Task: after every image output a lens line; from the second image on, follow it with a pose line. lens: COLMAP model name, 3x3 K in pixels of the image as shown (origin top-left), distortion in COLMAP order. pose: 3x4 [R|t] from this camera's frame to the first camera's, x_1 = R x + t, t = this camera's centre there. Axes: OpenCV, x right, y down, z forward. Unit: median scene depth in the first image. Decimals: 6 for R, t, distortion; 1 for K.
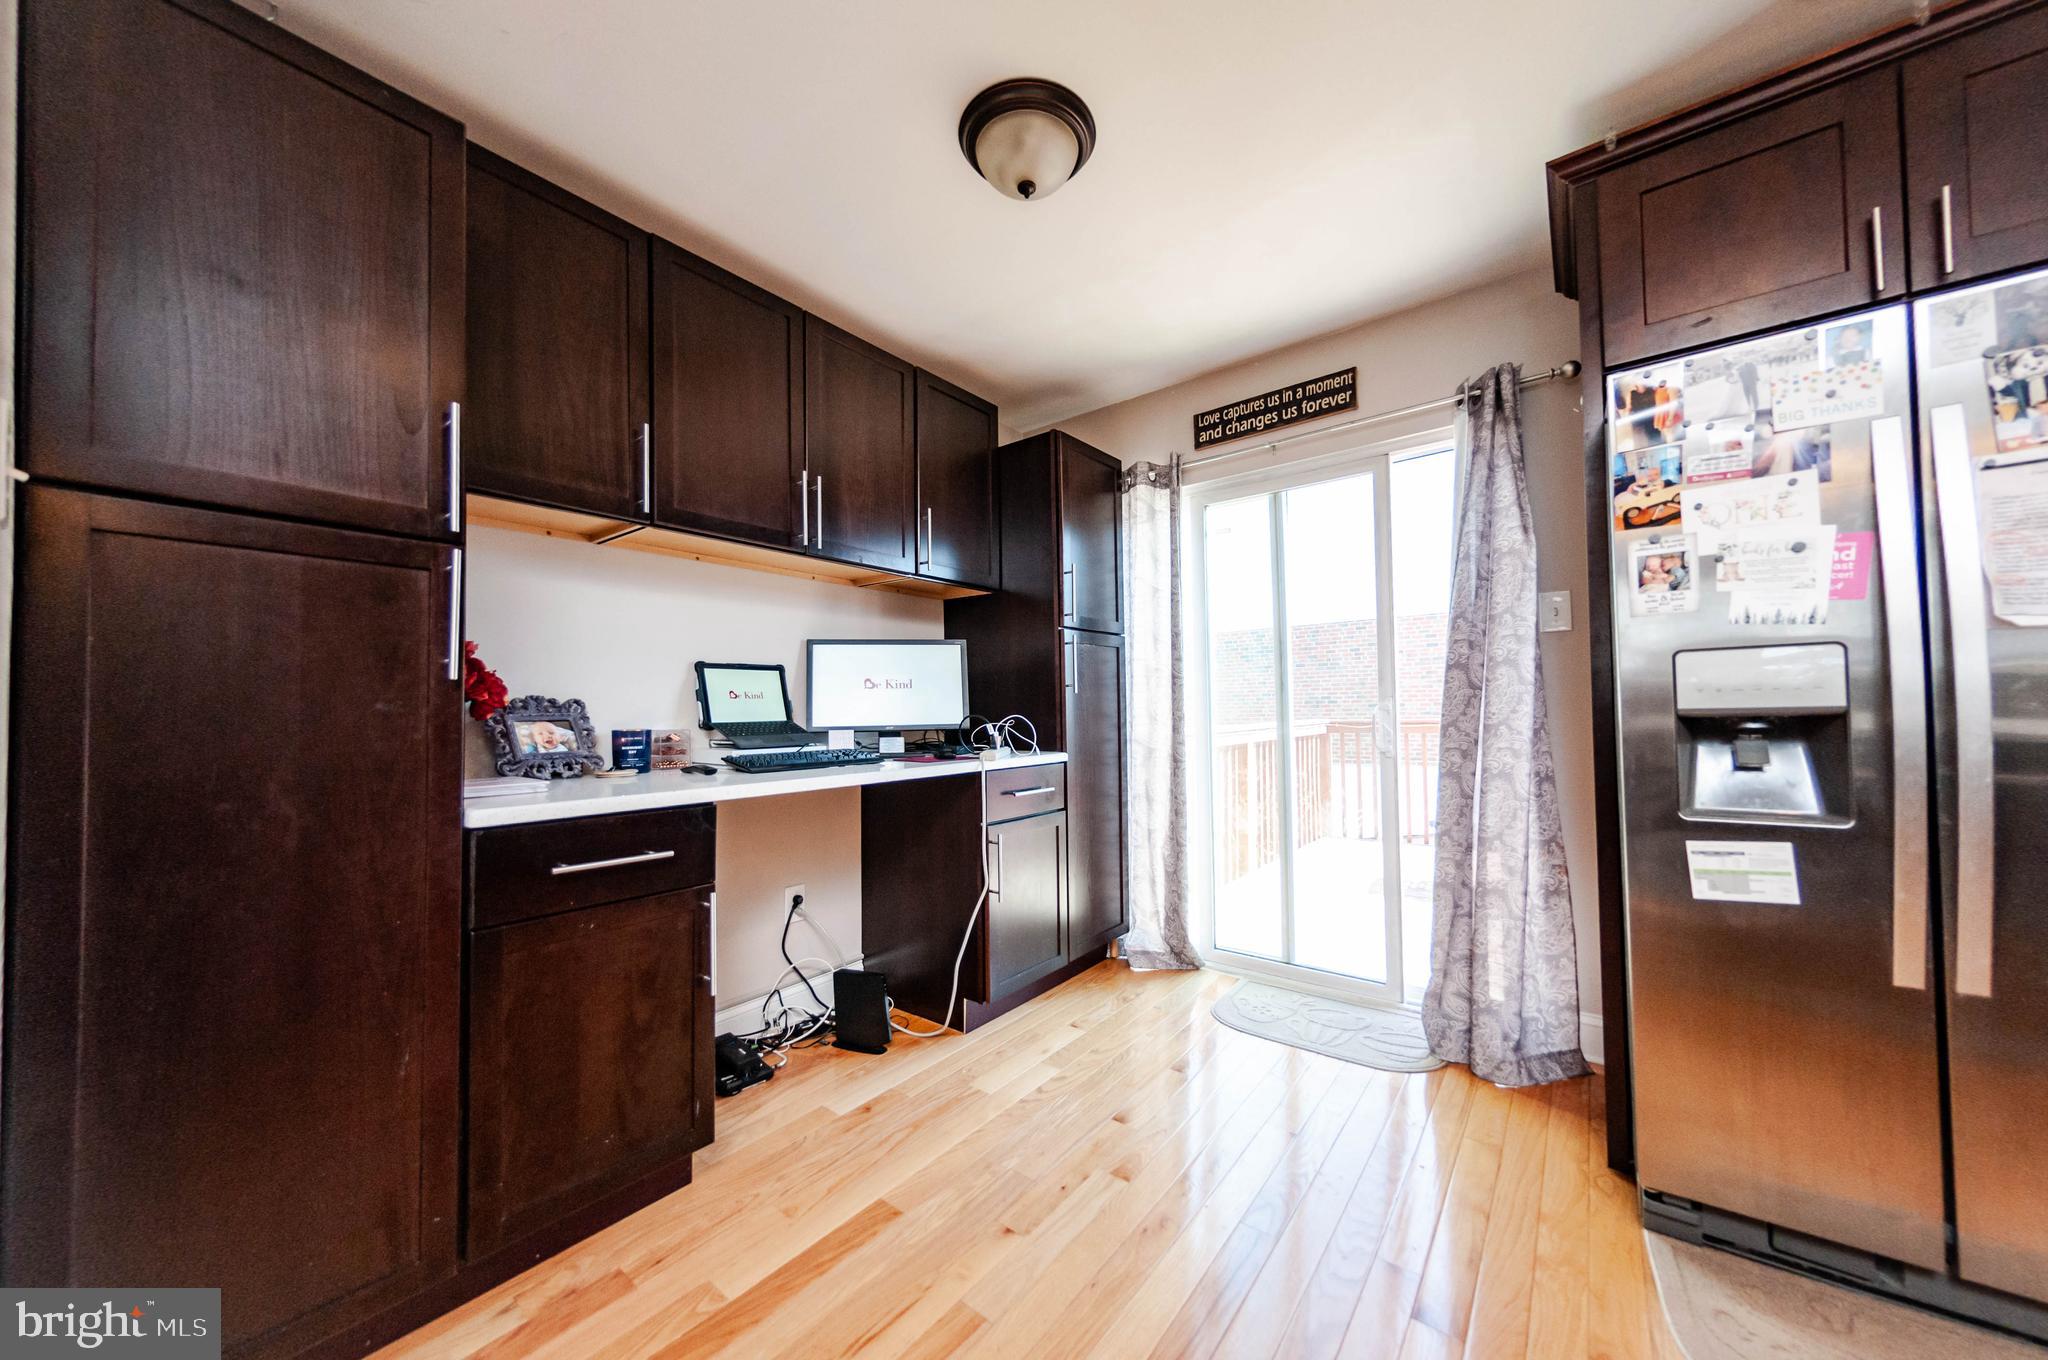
lens RADIAL K [[723.8, 0, 1028.9], [0, 723.8, 688.2], [0, 0, 1]] dist [0.001705, -0.000499]
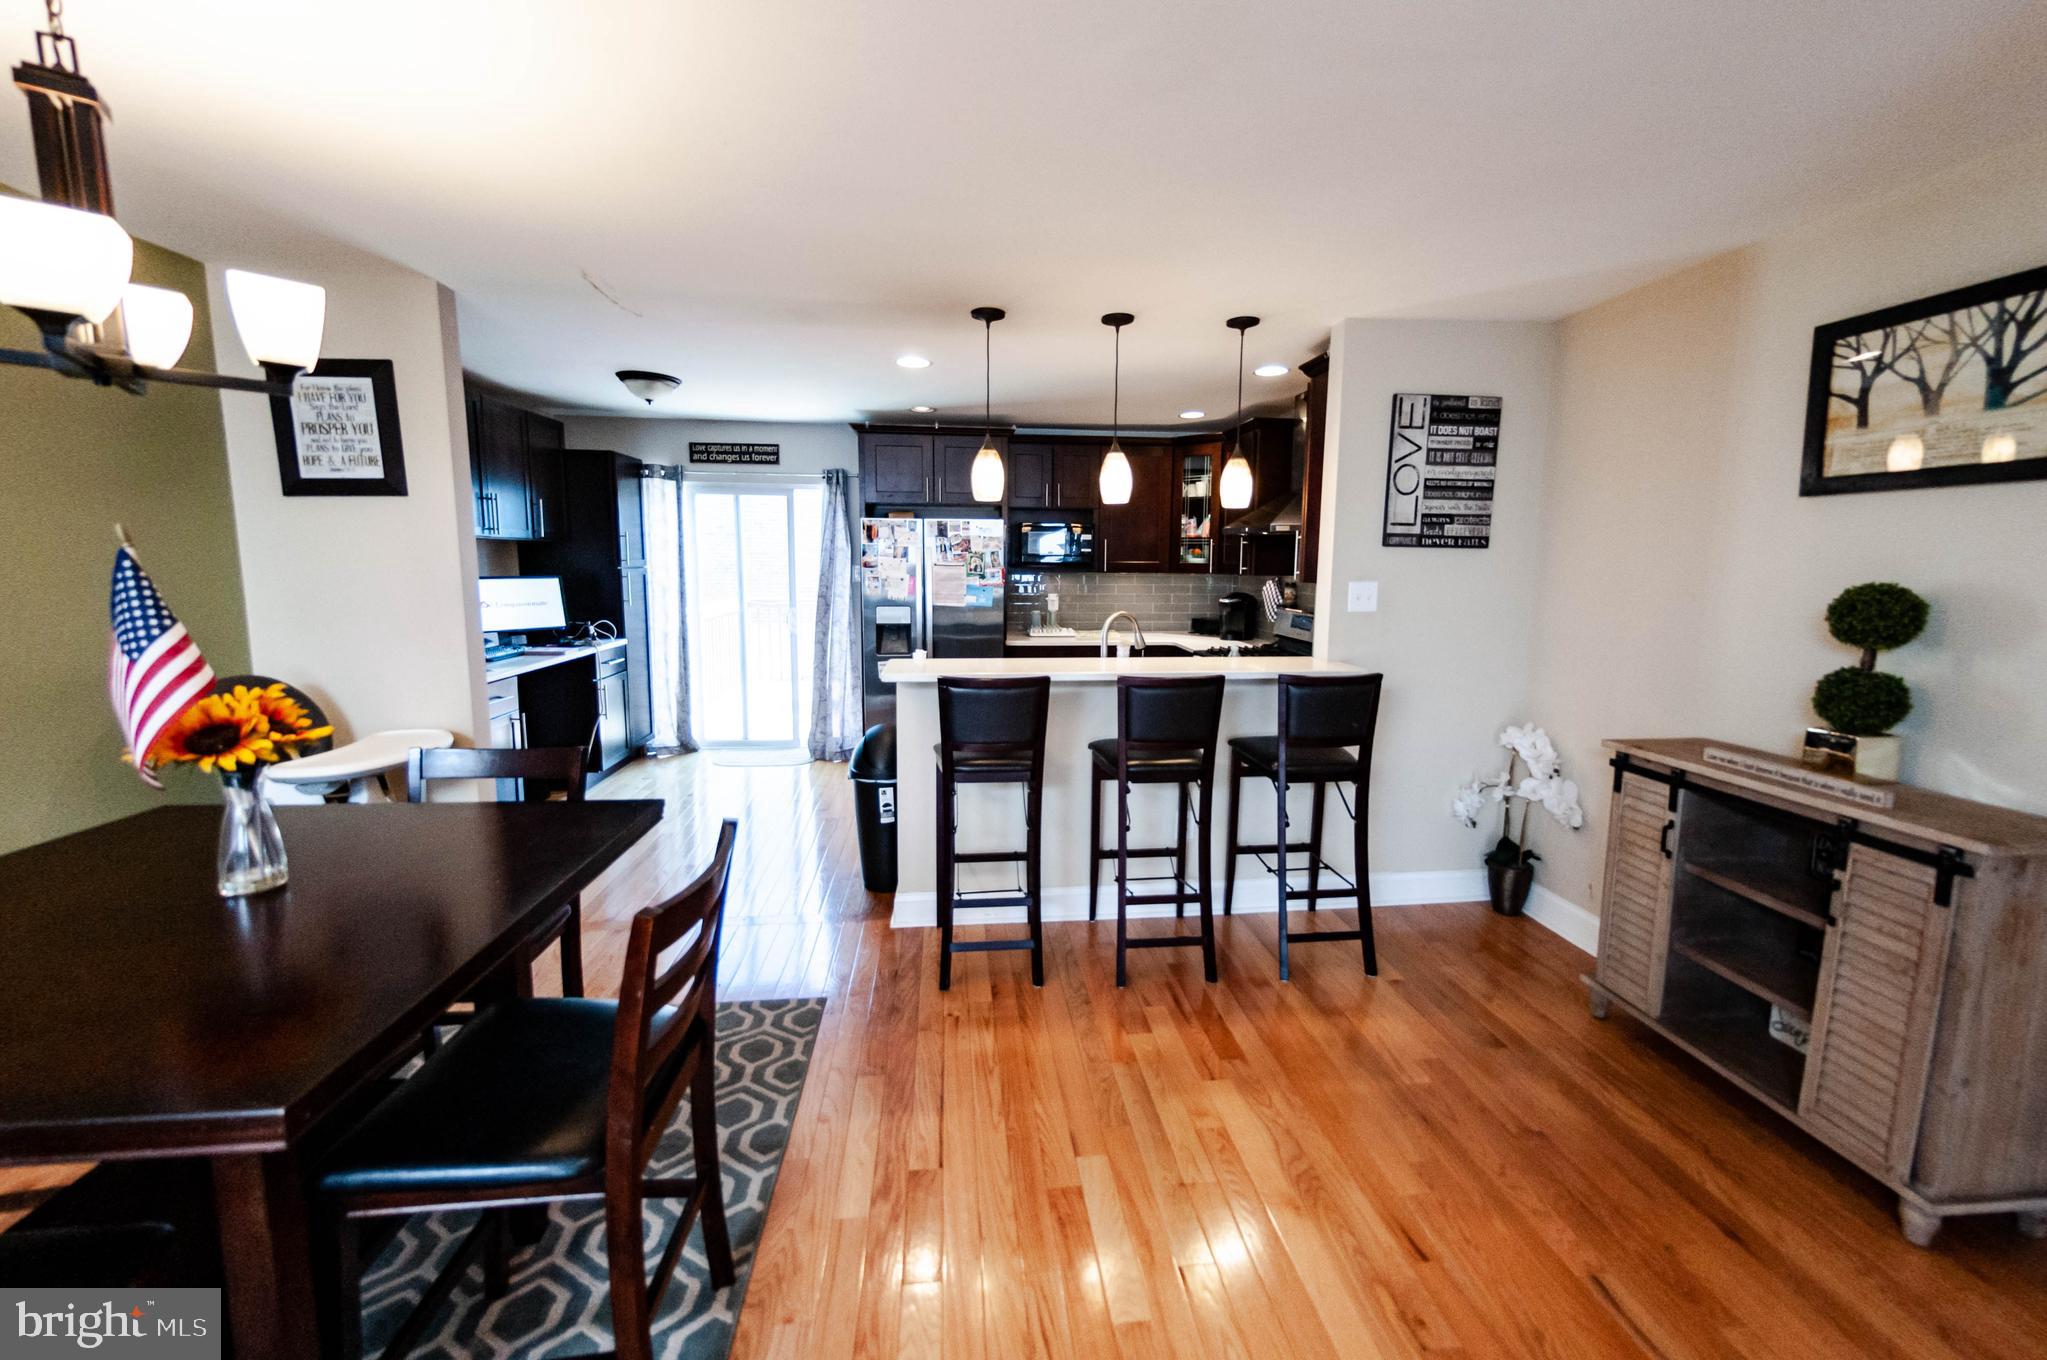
lens RADIAL K [[810.1, 0, 1024.1], [0, 810.1, 664.2], [0, 0, 1]] dist [0.005643, -0.000640]
pose [[0.732853, -0.066265, 0.677152, -0.616784], [-0.044265, 0.988494, 0.144638, -0.191801], [-0.678945, -0.135973, 0.721488, -1.177125]]
